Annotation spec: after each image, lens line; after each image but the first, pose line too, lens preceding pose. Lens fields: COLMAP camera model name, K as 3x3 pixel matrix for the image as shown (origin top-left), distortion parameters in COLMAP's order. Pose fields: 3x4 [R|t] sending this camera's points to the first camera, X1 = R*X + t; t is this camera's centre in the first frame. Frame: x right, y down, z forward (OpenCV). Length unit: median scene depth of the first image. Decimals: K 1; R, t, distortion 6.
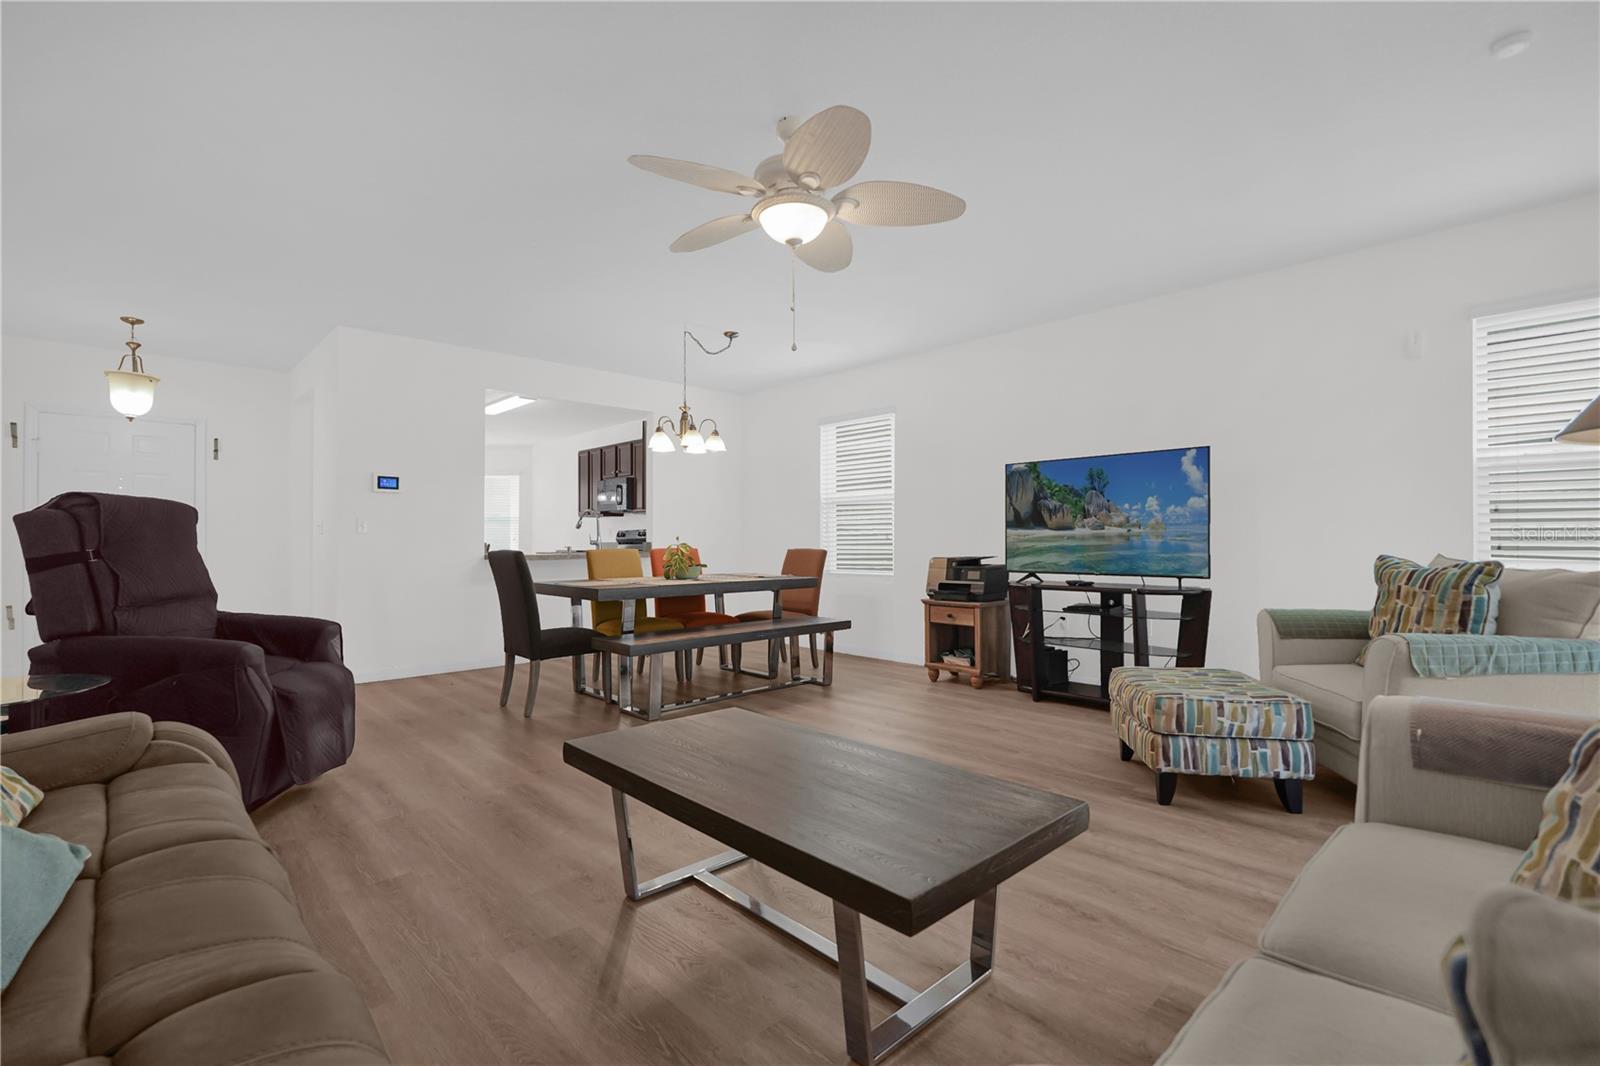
lens RADIAL K [[719.1, 0, 803.5], [0, 719.1, 535.6], [0, 0, 1]] dist [-0.015585, 0.007050]
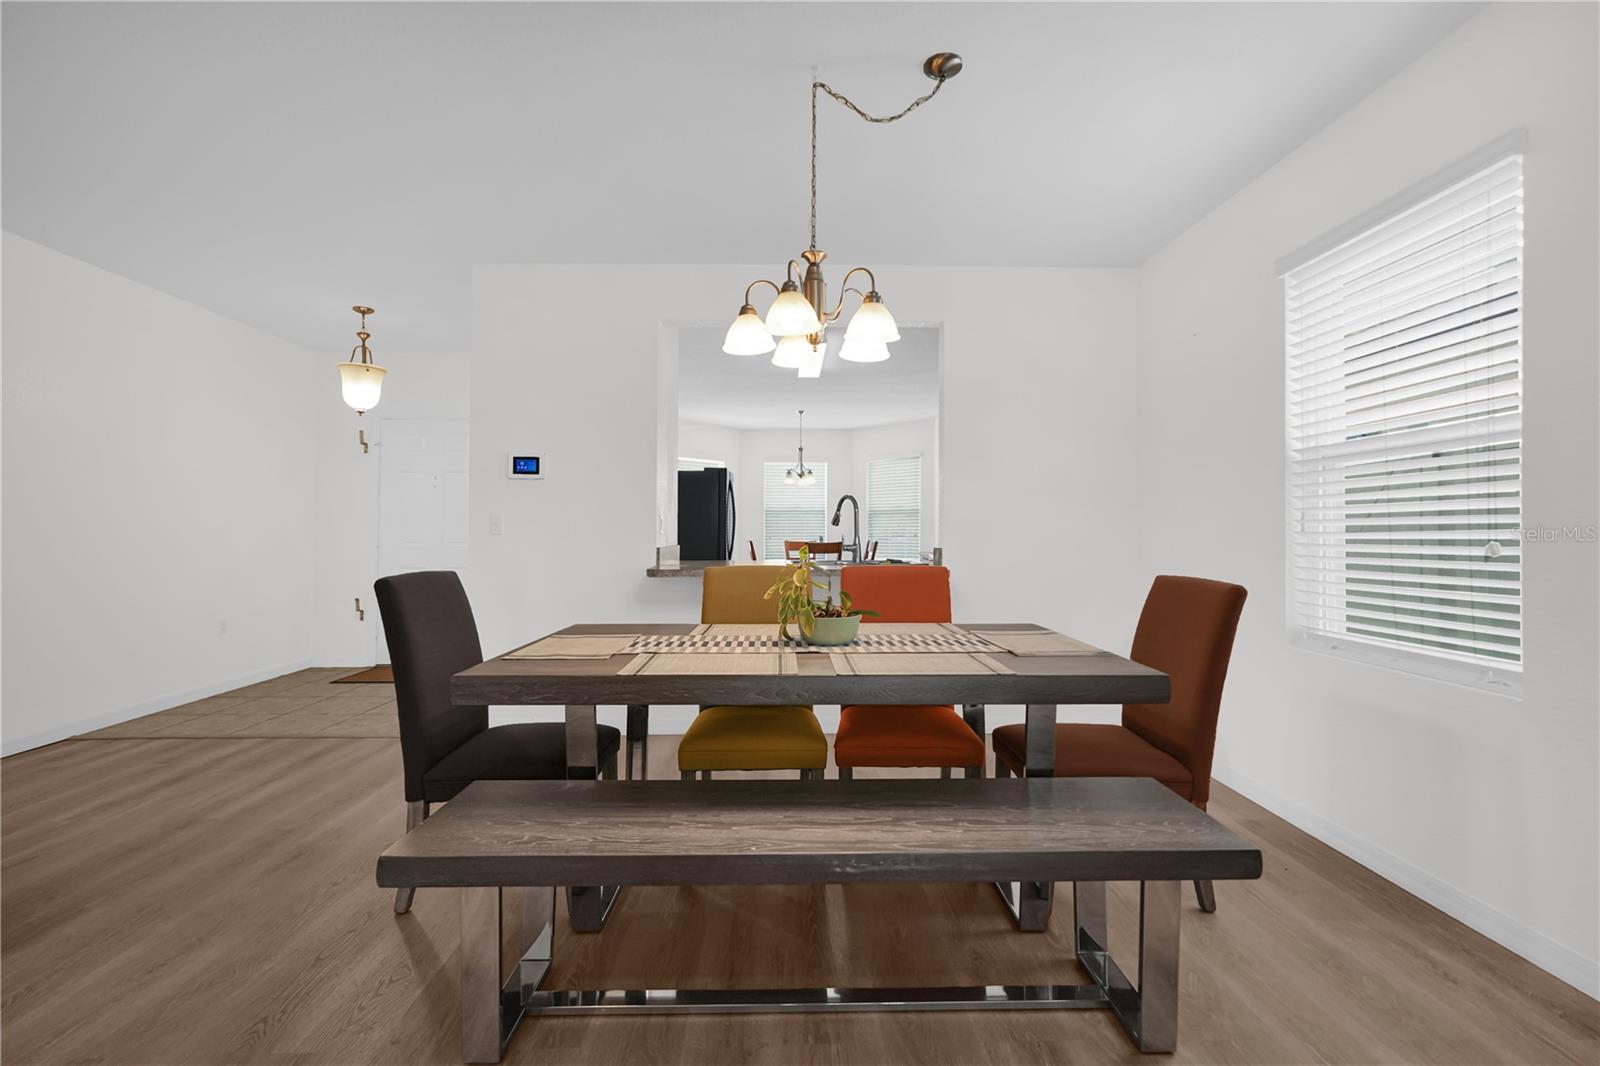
lens RADIAL K [[713.4, 0, 798.5], [0, 713.4, 512.4], [0, 0, 1]] dist [-0.014618, 0.007983]
pose [[0.729560, -0.014765, -0.683758, 0.104770], [-0.003870, 0.999662, -0.025717, -0.006642], [0.683906, 0.021408, 0.729256, 0.566159]]
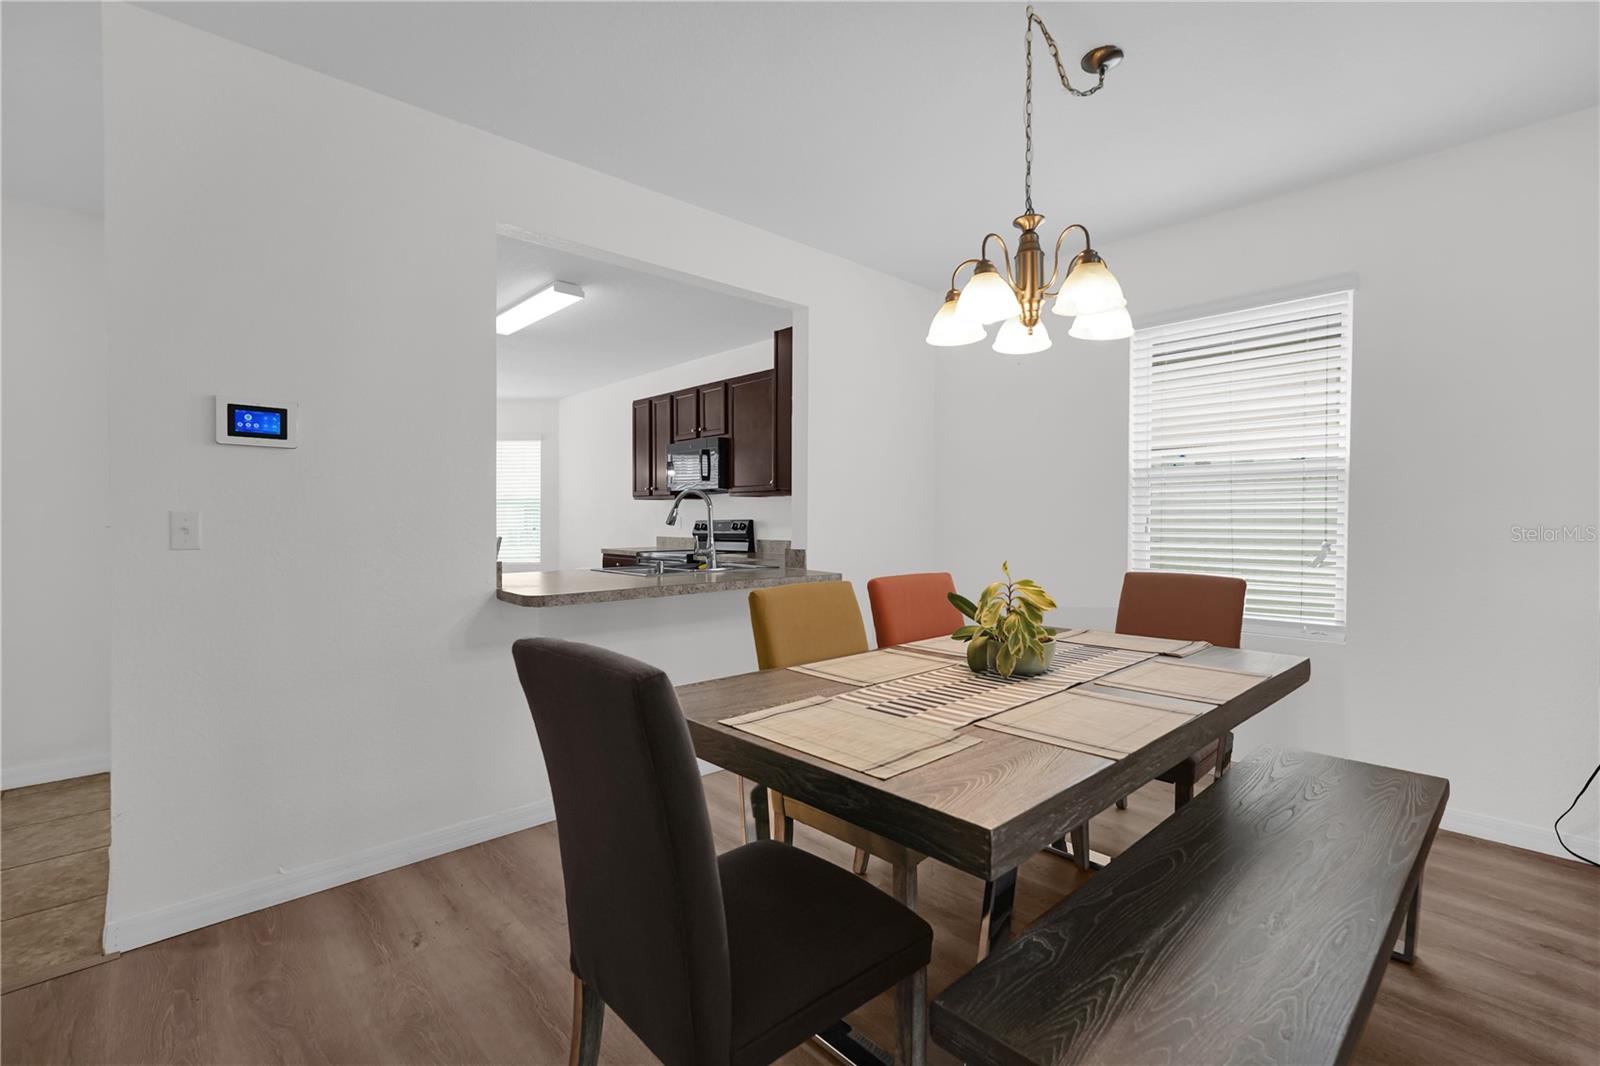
lens RADIAL K [[713.4, 0, 798.5], [0, 713.4, 512.4], [0, 0, 1]] dist [-0.014618, 0.007983]
pose [[0.999928, 0.001949, -0.011860, -0.235450], [-0.001963, 0.999997, -0.001115, -0.020155], [0.011858, 0.001138, 0.999929, 0.522419]]
